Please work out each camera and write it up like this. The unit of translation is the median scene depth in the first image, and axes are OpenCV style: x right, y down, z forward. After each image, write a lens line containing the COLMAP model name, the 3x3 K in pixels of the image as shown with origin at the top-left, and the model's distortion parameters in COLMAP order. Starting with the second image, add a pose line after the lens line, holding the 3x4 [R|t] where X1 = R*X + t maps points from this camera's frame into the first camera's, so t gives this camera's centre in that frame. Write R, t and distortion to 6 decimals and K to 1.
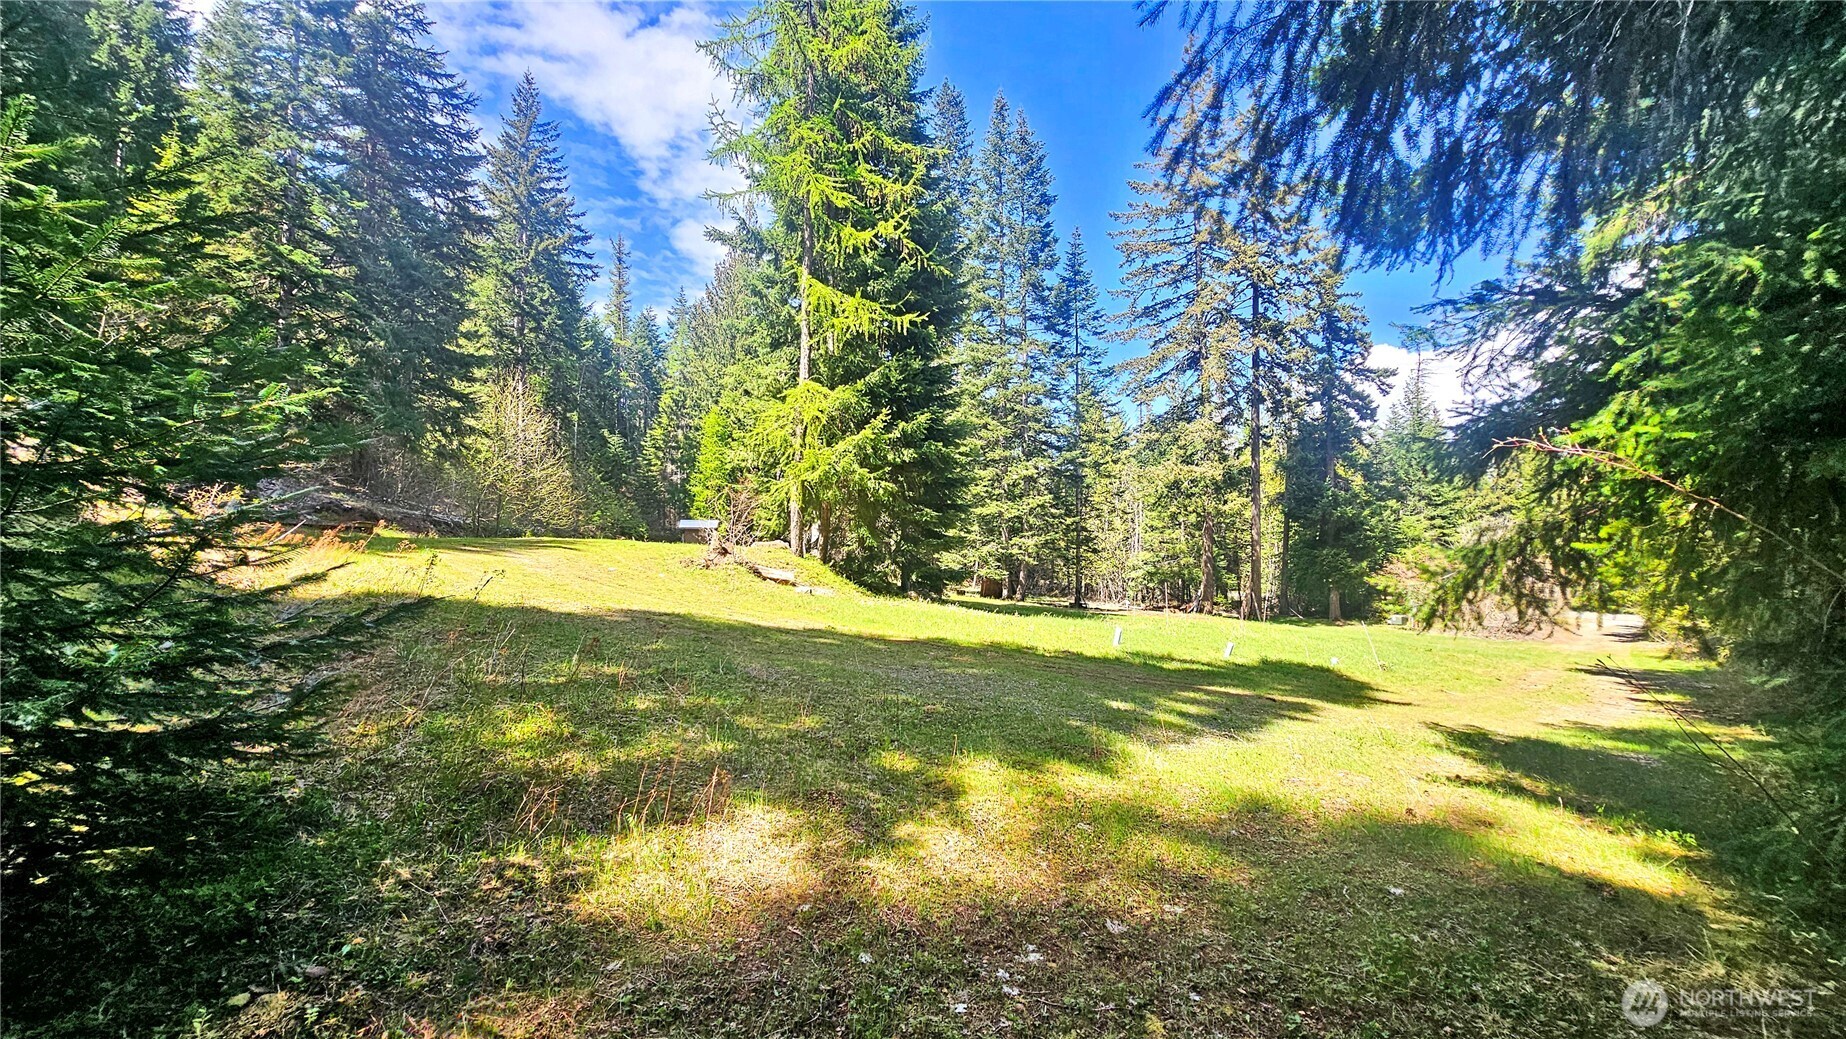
lens RADIAL K [[751.0, 0, 917.4], [0, 751.0, 526.3], [0, 0, 1]] dist [0.004076, -0.000605]
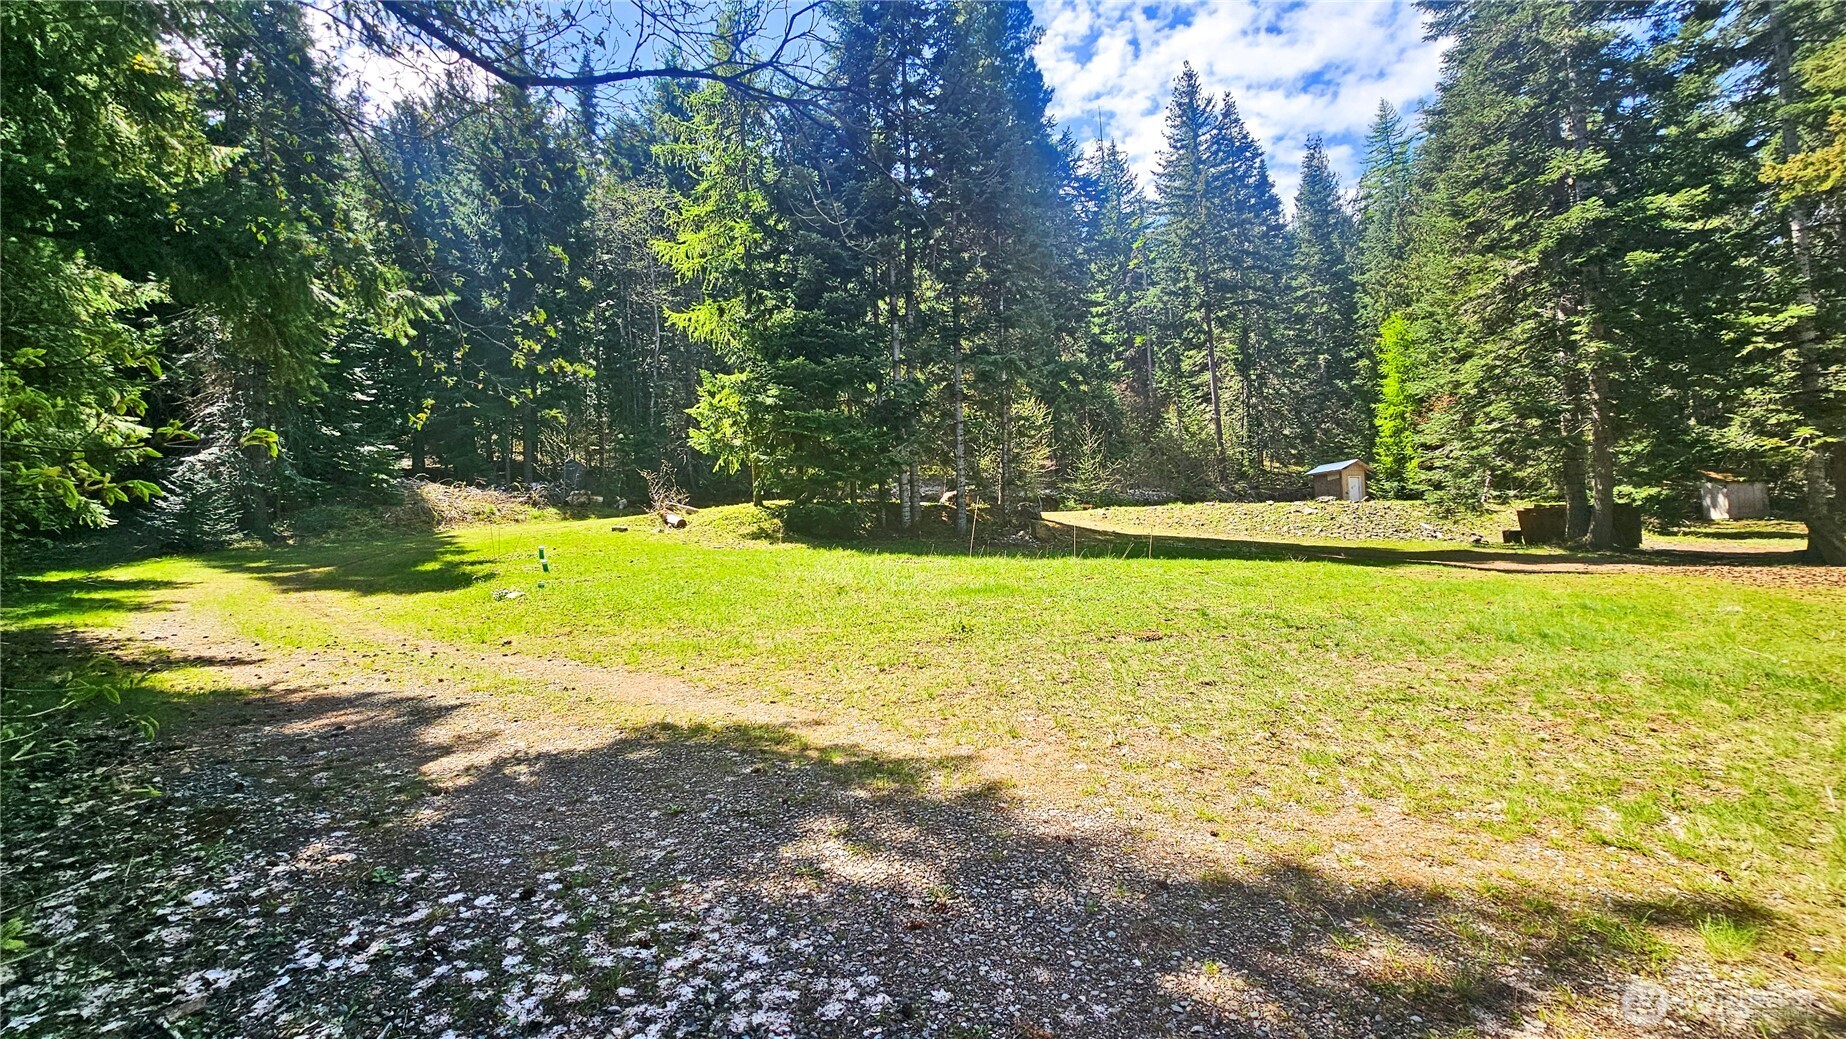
lens RADIAL K [[751.0, 0, 920.1], [0, 751.0, 520.8], [0, 0, 1]] dist [0.004076, -0.000605]
pose [[0.132521, -0.057822, -0.989492, 0.470647], [0.077954, 0.995813, -0.047751, 0.060984], [0.988110, -0.070807, 0.136474, 0.435009]]
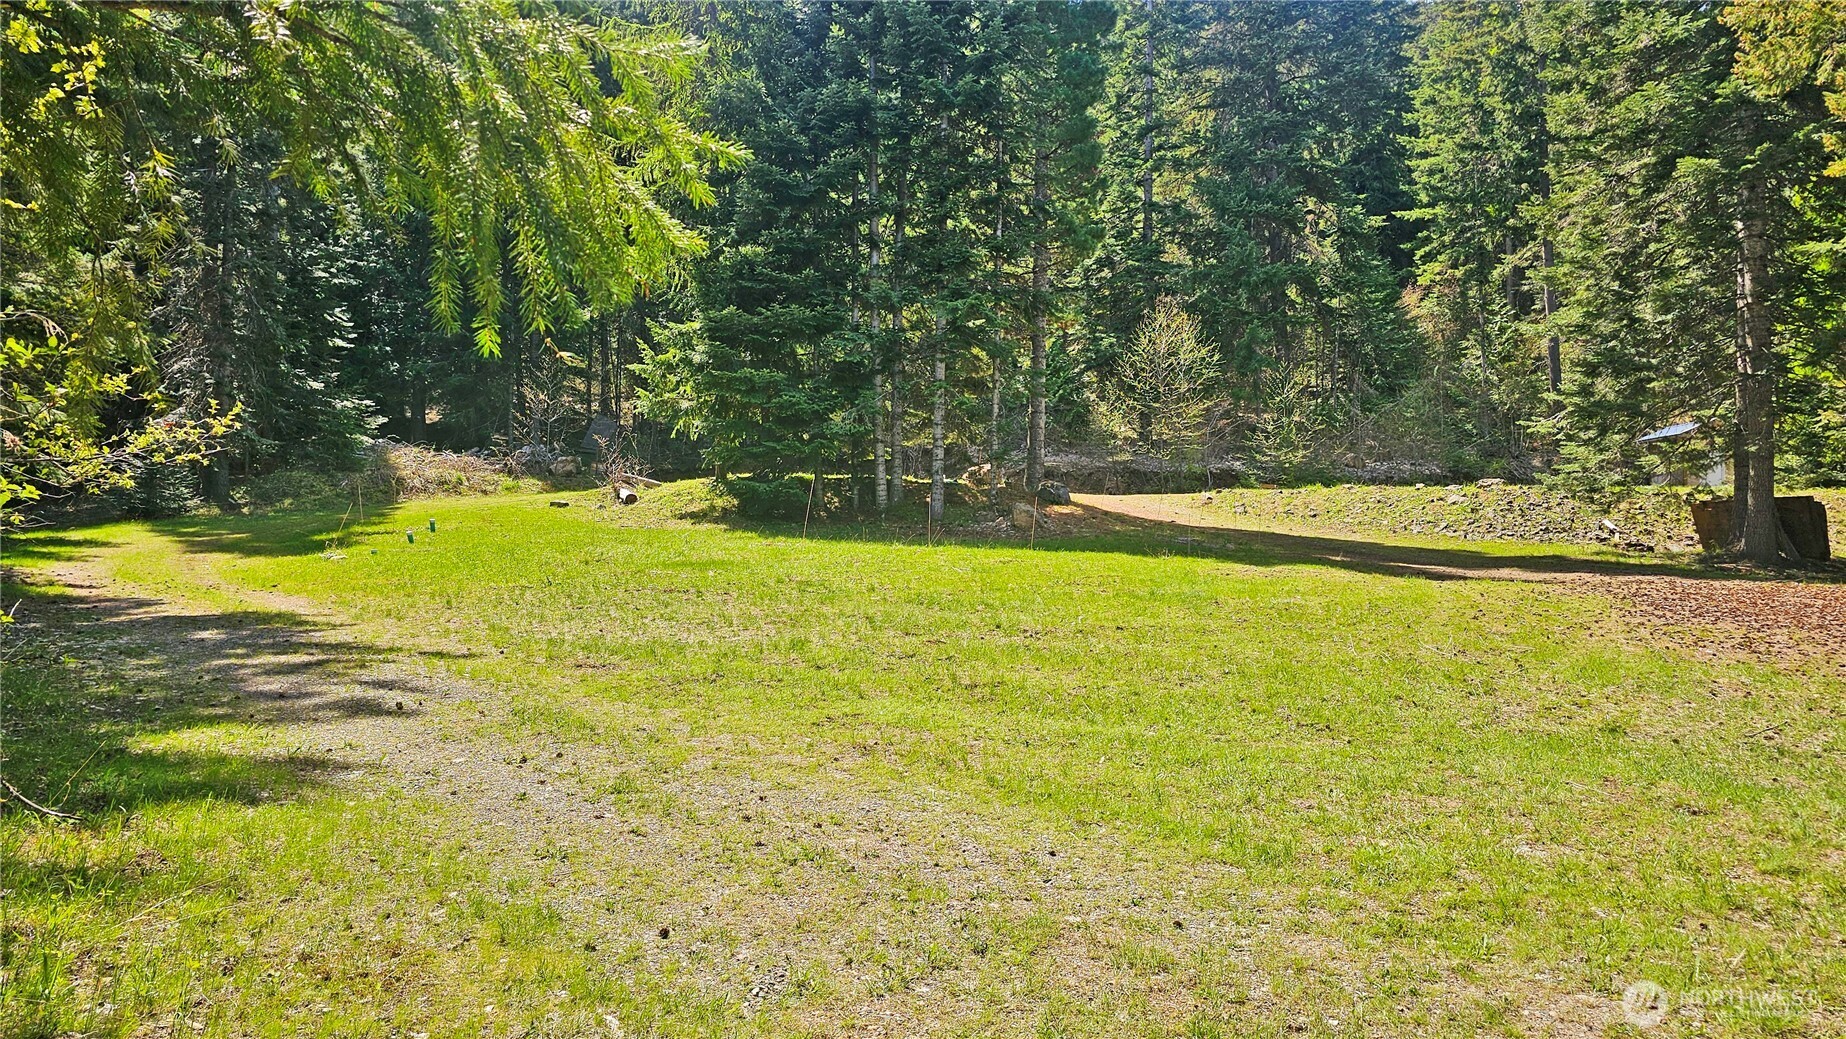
lens RADIAL K [[1242.3, 0, 921.4], [0, 1242.3, 515.0], [0, 0, 1]] dist [0.046275, -0.003471]
pose [[-0.131552, -0.048123, -0.990141, 0.628798], [0.041165, 0.997694, -0.053959, 0.080196], [0.990454, -0.047857, -0.129268, 0.599846]]
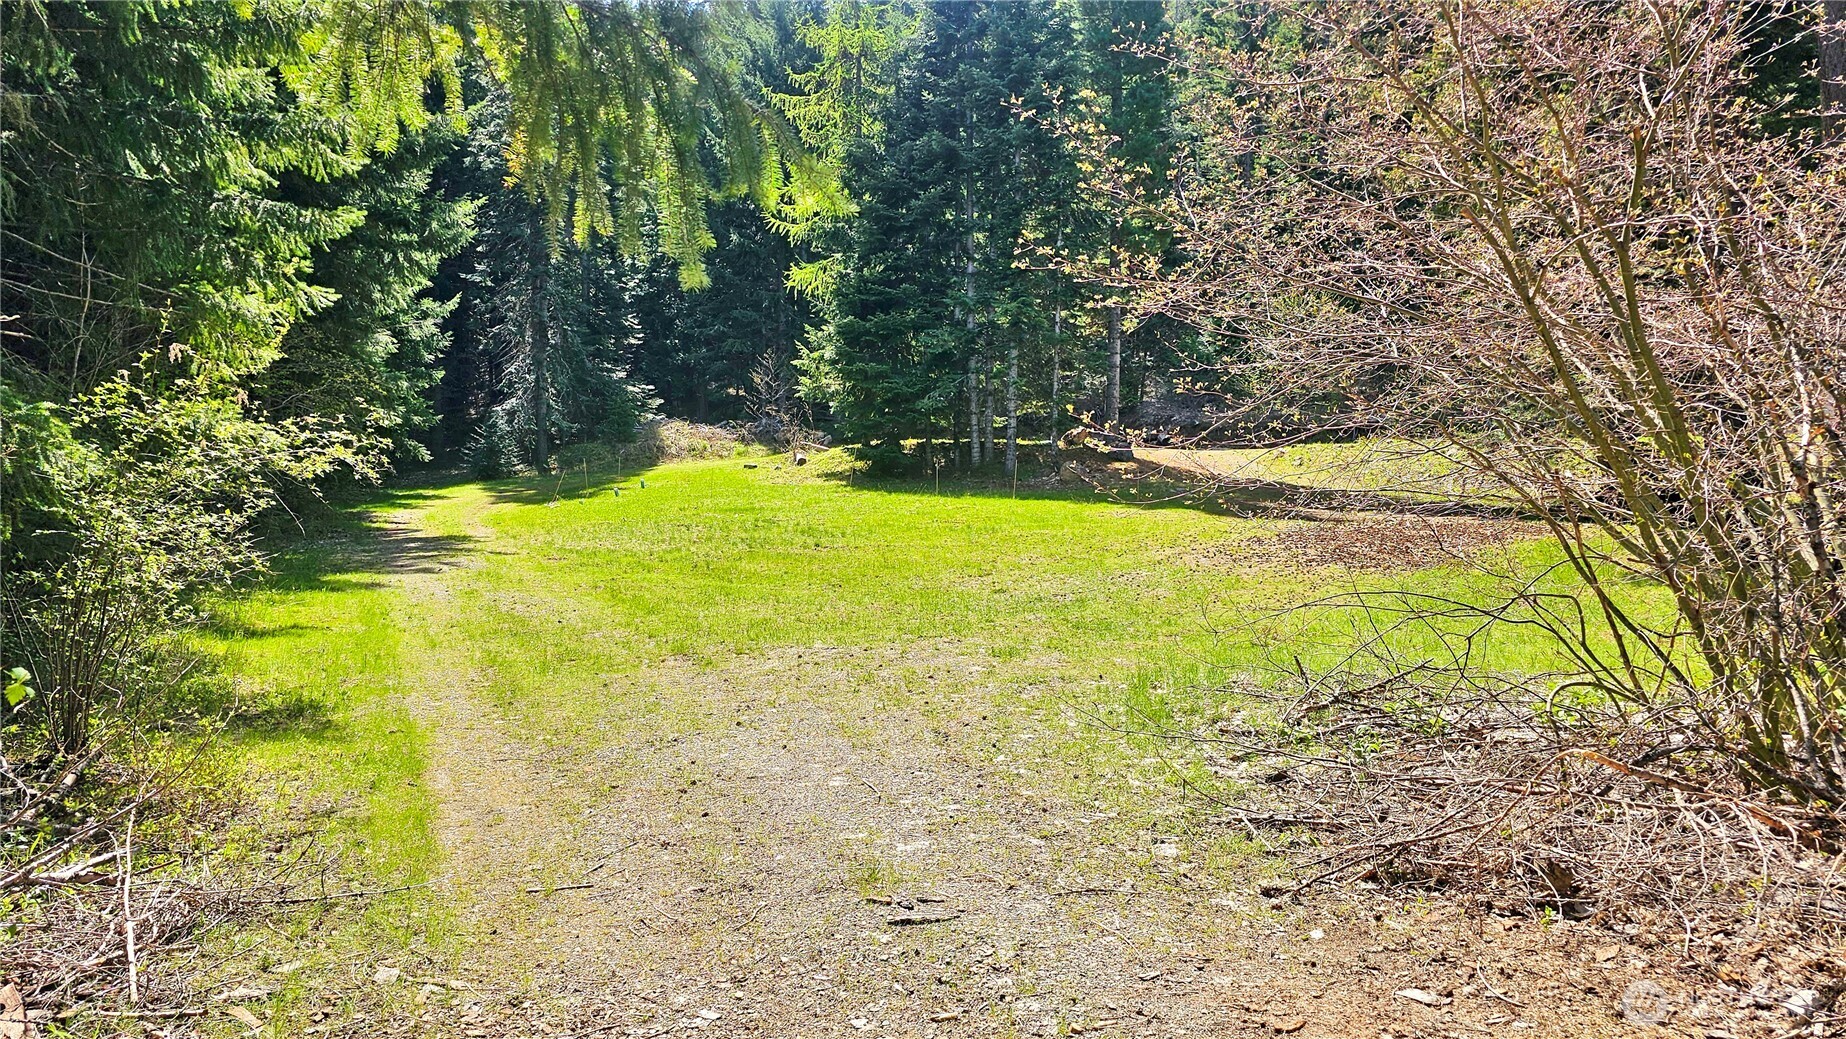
lens RADIAL K [[1242.3, 0, 921.1], [0, 1242.3, 507.3], [0, 0, 1]] dist [0.046275, -0.003471]
pose [[-0.400958, -0.013966, -0.915990, 0.760627], [0.037393, 0.998801, -0.031596, 0.092646], [0.915333, -0.046920, -0.399955, 0.794361]]
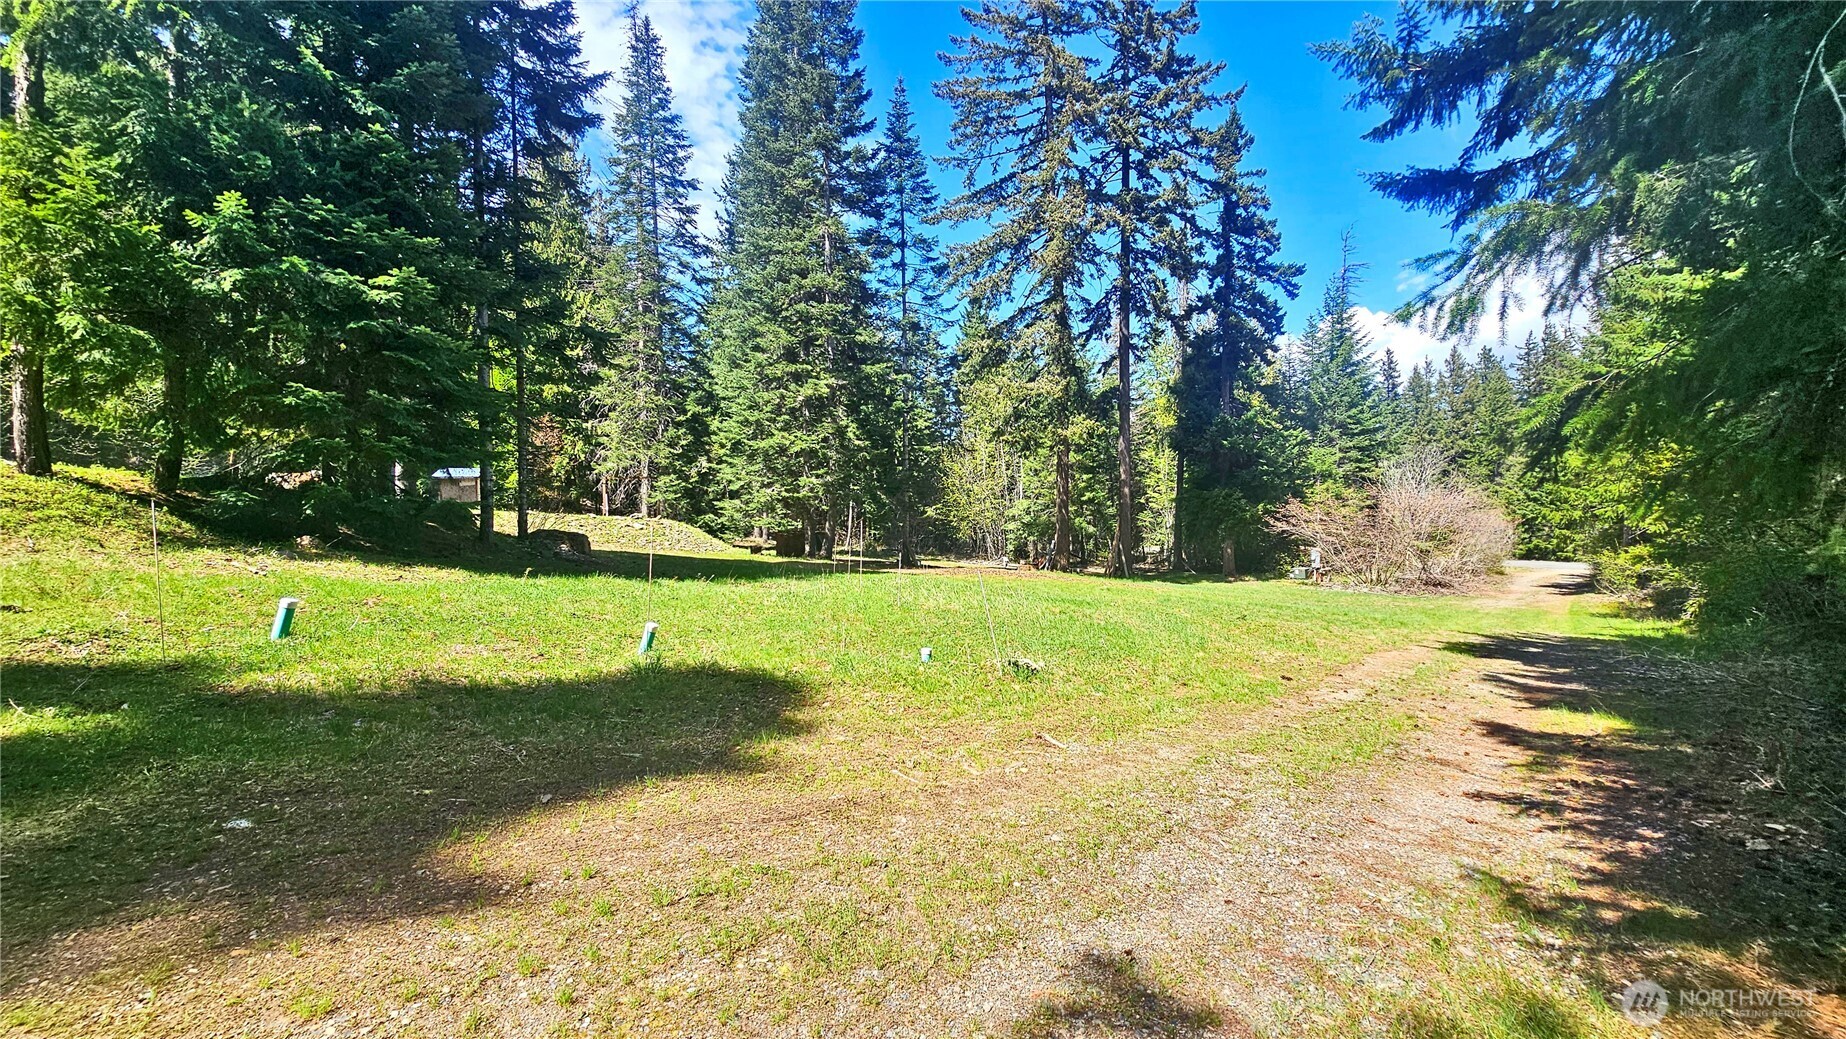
lens RADIAL K [[751.0, 0, 926.0], [0, 751.0, 525.3], [0, 0, 1]] dist [0.004076, -0.000605]
pose [[0.999340, -0.017978, 0.031570, 0.184849], [0.016550, 0.998853, 0.044929, 0.025758], [-0.032341, -0.044377, 0.998491, 0.178722]]
